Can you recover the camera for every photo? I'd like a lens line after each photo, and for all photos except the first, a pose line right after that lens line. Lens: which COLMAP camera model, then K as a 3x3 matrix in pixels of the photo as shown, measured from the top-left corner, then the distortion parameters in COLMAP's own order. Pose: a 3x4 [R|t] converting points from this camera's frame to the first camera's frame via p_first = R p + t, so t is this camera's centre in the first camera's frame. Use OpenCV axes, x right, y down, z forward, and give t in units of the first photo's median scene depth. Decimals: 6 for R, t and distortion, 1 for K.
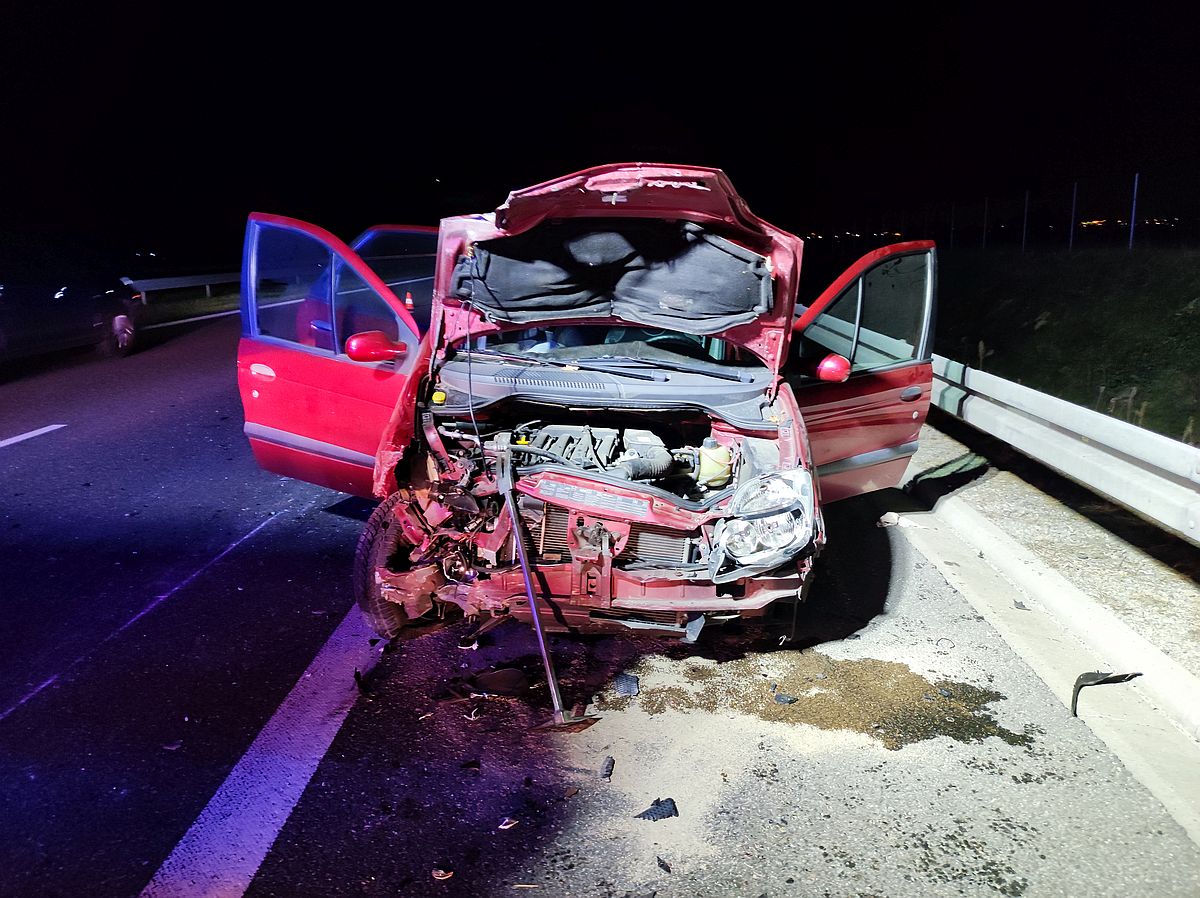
lens RADIAL K [[876.5, 0, 598.5], [0, 876.5, 448.6], [0, 0, 1]] dist [0.059656, -0.064711]
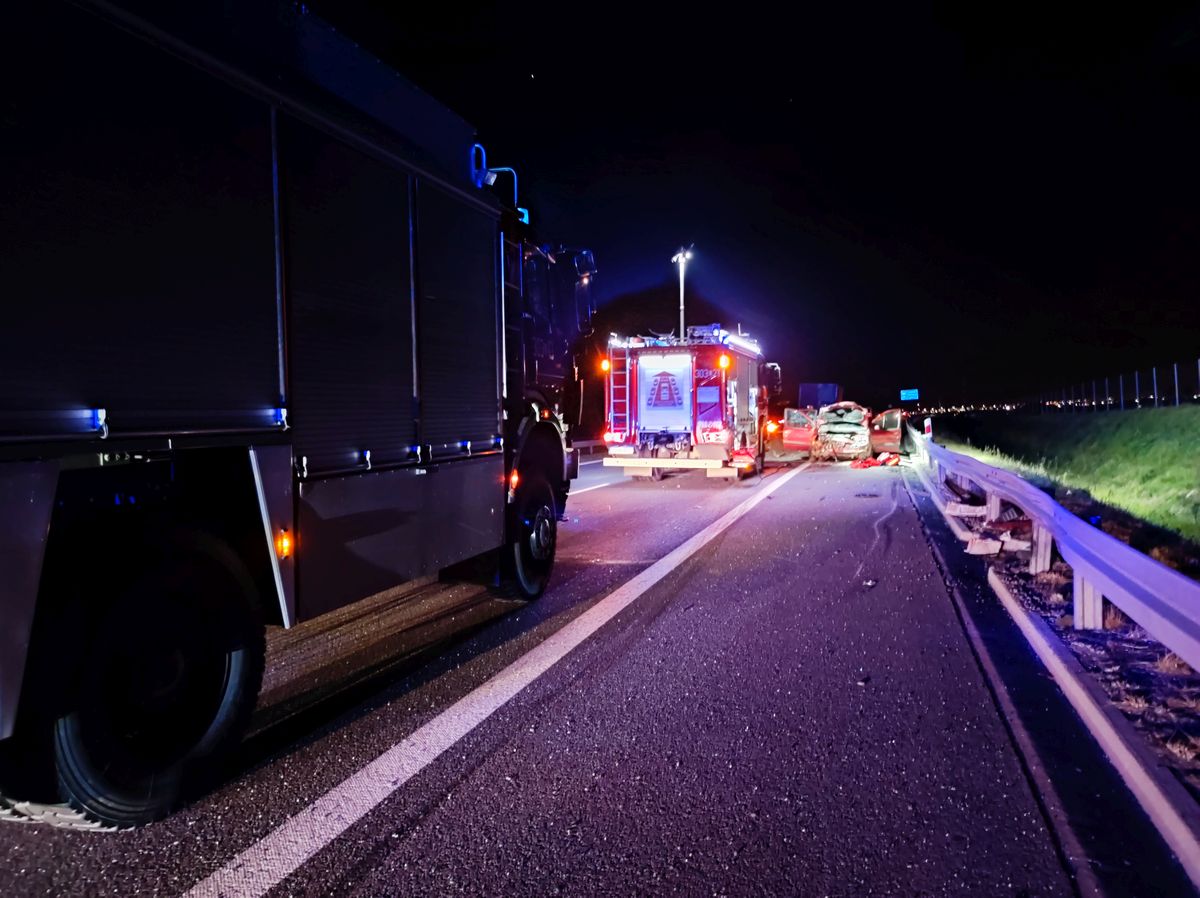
lens RADIAL K [[876.5, 0, 598.5], [0, 876.5, 448.6], [0, 0, 1]] dist [0.059656, -0.064711]
pose [[0.960517, -0.027666, -0.276843, 0.092905], [-0.025390, 0.982175, -0.186245, 1.672017], [0.277061, 0.185921, 0.942693, -7.190051]]
